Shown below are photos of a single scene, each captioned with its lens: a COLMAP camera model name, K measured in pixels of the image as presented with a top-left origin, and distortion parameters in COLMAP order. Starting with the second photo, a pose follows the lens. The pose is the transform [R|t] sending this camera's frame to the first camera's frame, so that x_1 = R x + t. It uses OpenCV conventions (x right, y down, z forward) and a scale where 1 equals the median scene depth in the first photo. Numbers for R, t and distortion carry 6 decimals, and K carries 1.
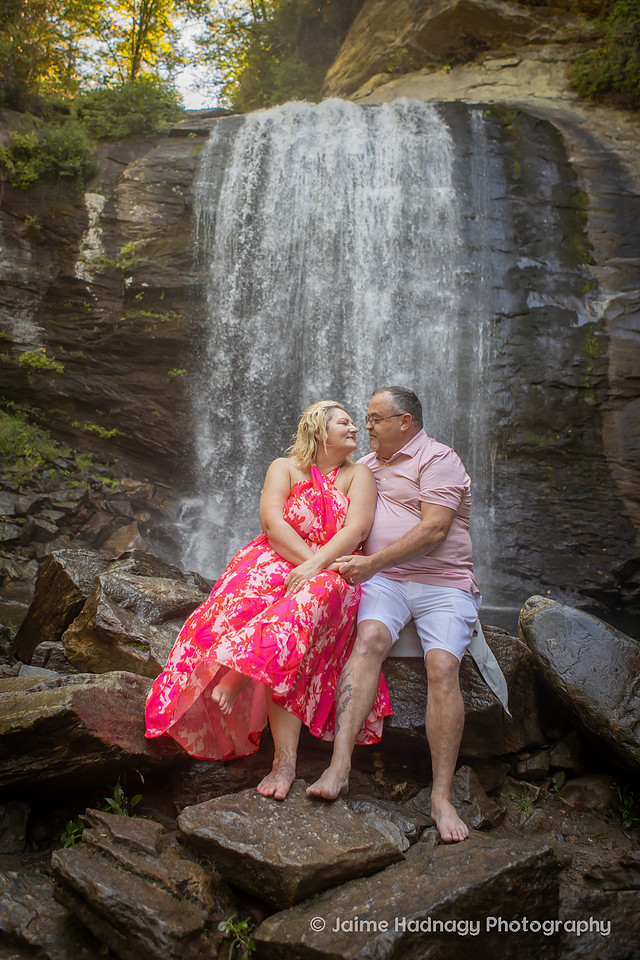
lens RADIAL K [[816.9, 0, 293.4], [0, 816.9, 400.4], [0, 0, 1]] dist [-0.096244, 0.066342]
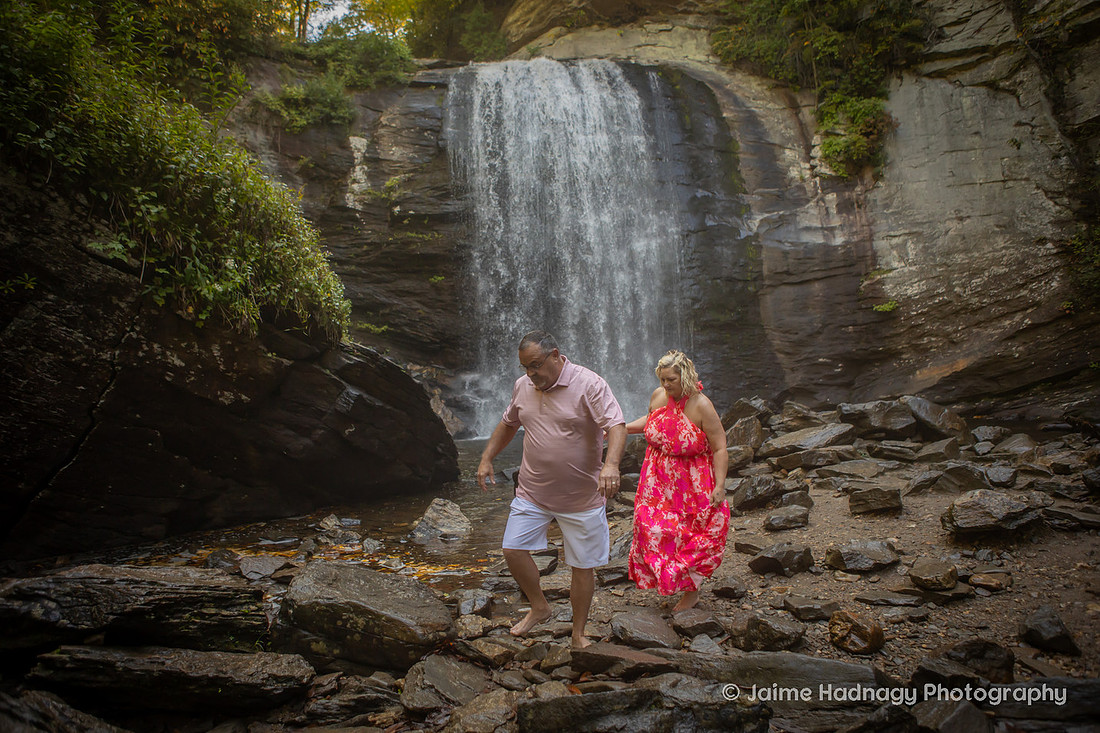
lens RADIAL K [[795.6, 0, 539.1], [0, 795.6, 370.0], [0, 0, 1]] dist [-0.099464, 0.068400]
pose [[0.966683, -0.083834, 0.241860, -0.361026], [0.050054, 0.988517, 0.142581, -0.075148], [-0.251036, -0.125724, 0.959778, -0.313892]]
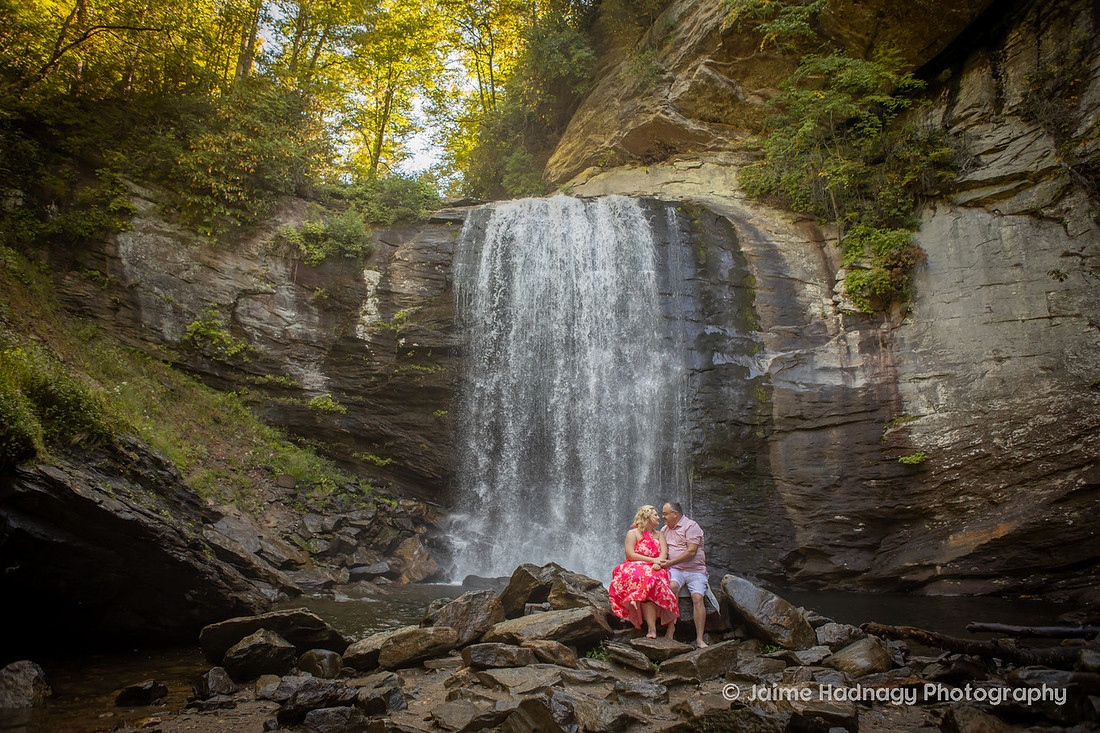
lens RADIAL K [[795.6, 0, 553.3], [0, 795.6, 348.4], [0, 0, 1]] dist [-0.099464, 0.068400]
pose [[0.996180, -0.014654, 0.086090, -0.087953], [0.020075, 0.997847, -0.062445, -0.063844], [-0.084990, 0.063935, 0.994328, -0.286672]]
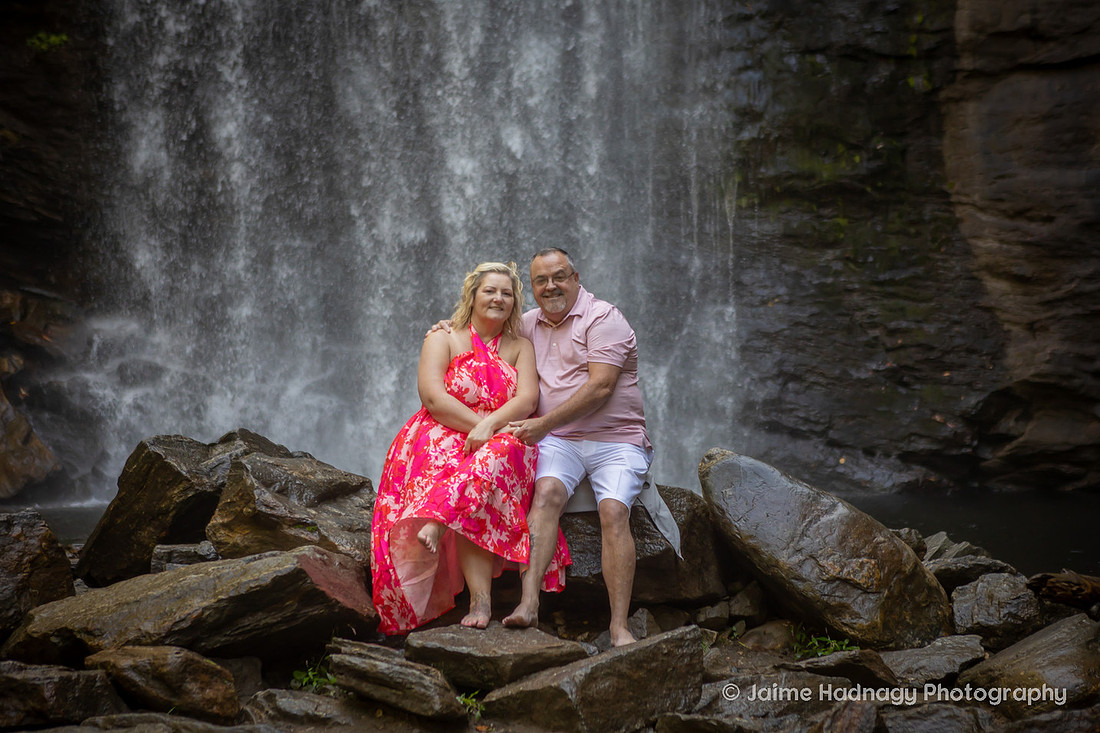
lens RADIAL K [[2076.4, 0, 588.8], [0, 2076.4, 360.1], [0, 0, 1]] dist [0.141074, 0.000000]
pose [[0.986955, -0.063128, 0.148102, -0.036912], [0.038125, 0.985396, 0.165957, -0.049814], [-0.156416, -0.158145, 0.974948, -0.246886]]
